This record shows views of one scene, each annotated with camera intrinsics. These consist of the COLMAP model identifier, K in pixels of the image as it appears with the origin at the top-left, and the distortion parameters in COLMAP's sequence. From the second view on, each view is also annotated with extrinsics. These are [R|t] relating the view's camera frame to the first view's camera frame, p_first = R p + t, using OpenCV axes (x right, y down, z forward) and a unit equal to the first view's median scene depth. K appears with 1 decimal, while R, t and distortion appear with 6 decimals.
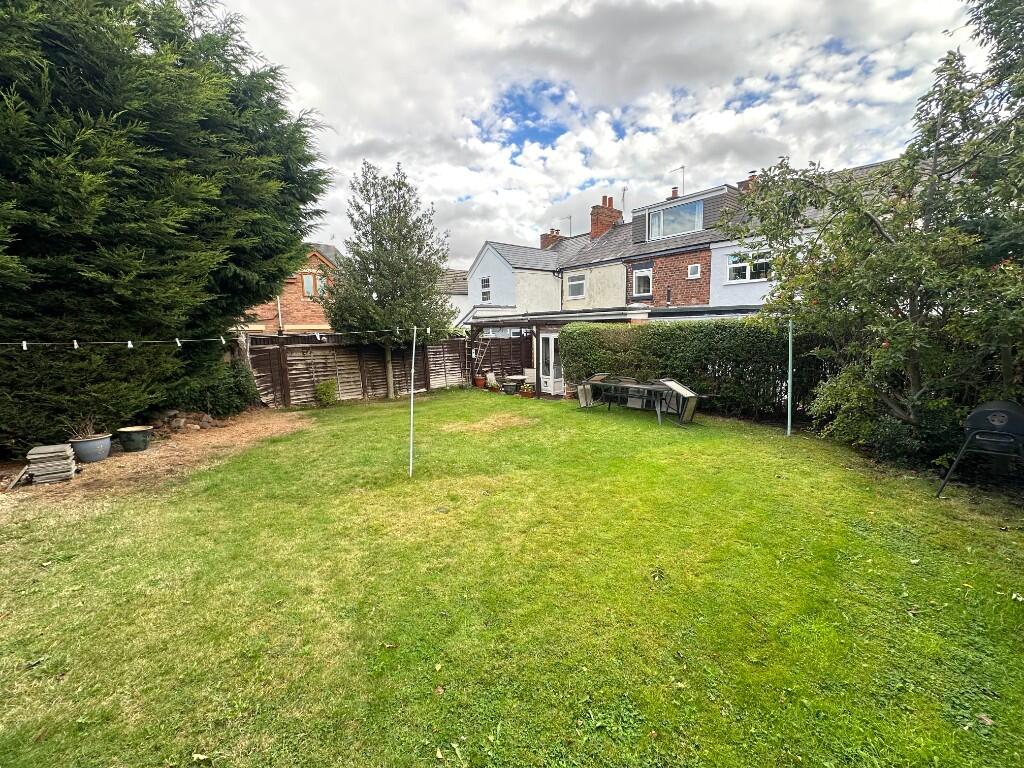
lens RADIAL K [[407.9, 0, 511.5], [0, 407.9, 384.3], [0, 0, 1]] dist [-0.003861, 0.000528]
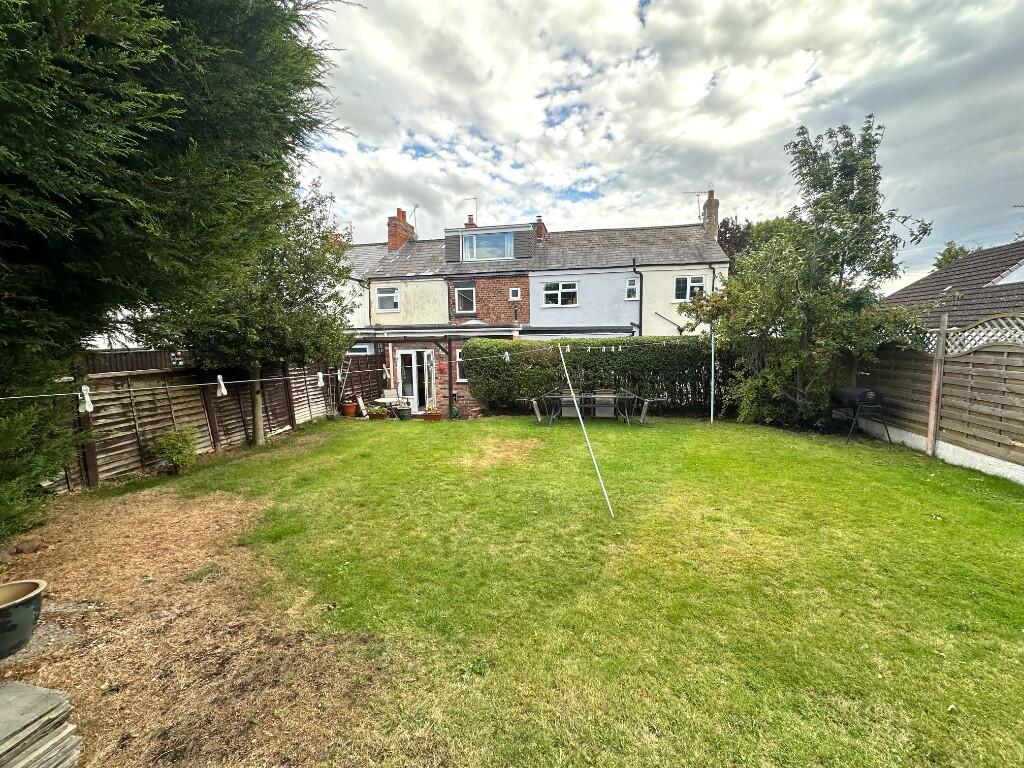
lens RADIAL K [[407.9, 0, 511.7], [0, 407.9, 385.4], [0, 0, 1]] dist [-0.003861, 0.000528]
pose [[0.779694, -0.059561, 0.623322, -0.280846], [0.080565, 0.996734, -0.005533, -0.020142], [-0.620957, 0.054532, 0.781946, 0.138034]]
